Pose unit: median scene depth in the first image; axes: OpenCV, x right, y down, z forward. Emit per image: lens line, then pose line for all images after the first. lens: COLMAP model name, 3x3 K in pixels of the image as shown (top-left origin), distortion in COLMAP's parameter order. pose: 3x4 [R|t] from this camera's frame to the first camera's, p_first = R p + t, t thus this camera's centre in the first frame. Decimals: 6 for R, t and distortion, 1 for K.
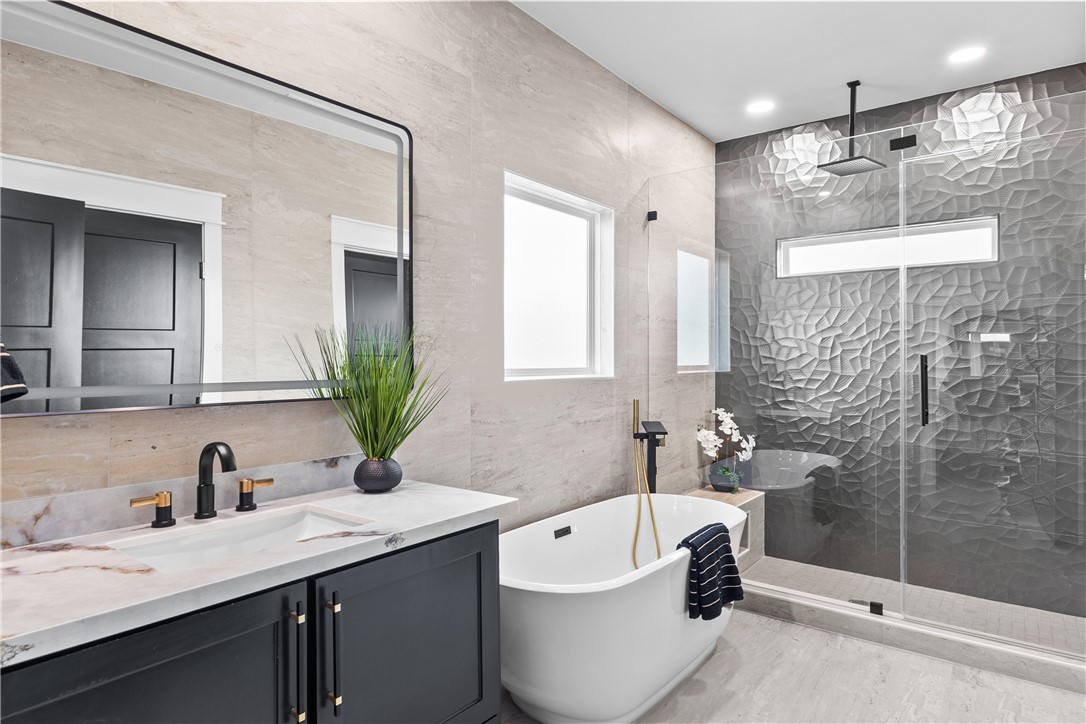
lens RADIAL K [[619.0, 0, 543.5], [0, 619.0, 361.2], [0, 0, 1]] dist [-0.003066, -0.000181]
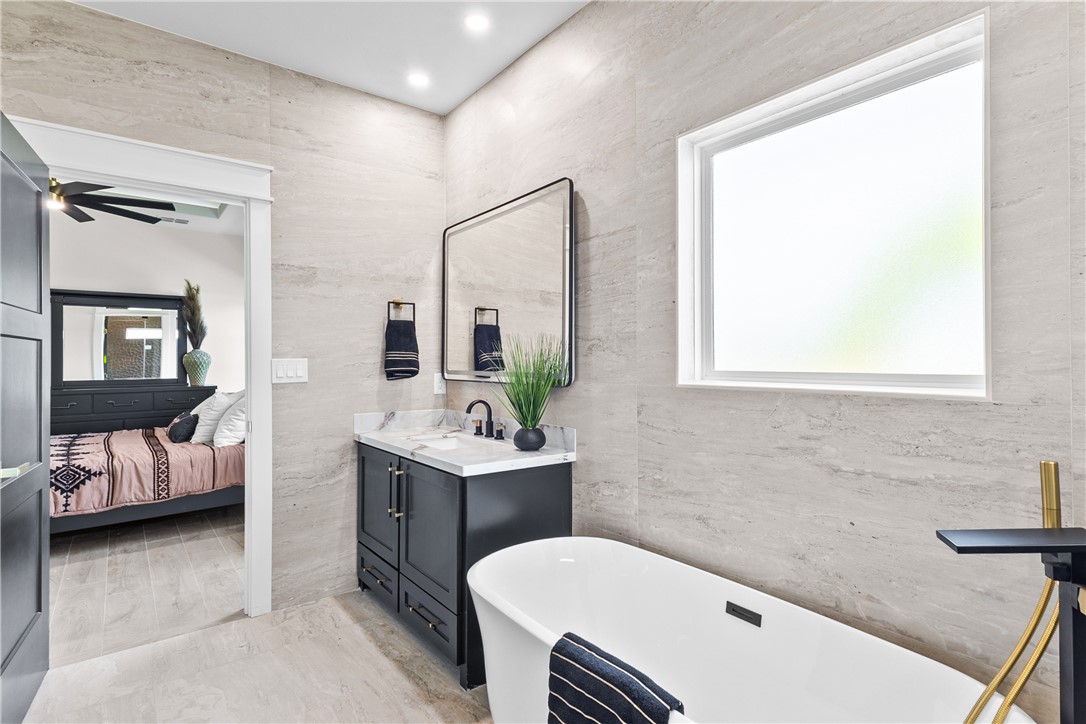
lens RADIAL K [[562.9, 0, 543.6], [0, 562.9, 359.4], [0, 0, 1]] dist [0.007970, 0.000802]
pose [[-0.273975, 0.001870, -0.961735, 0.780812], [0.003743, 0.999993, 0.000878, -0.003676], [0.961730, -0.003360, -0.273980, 1.094549]]
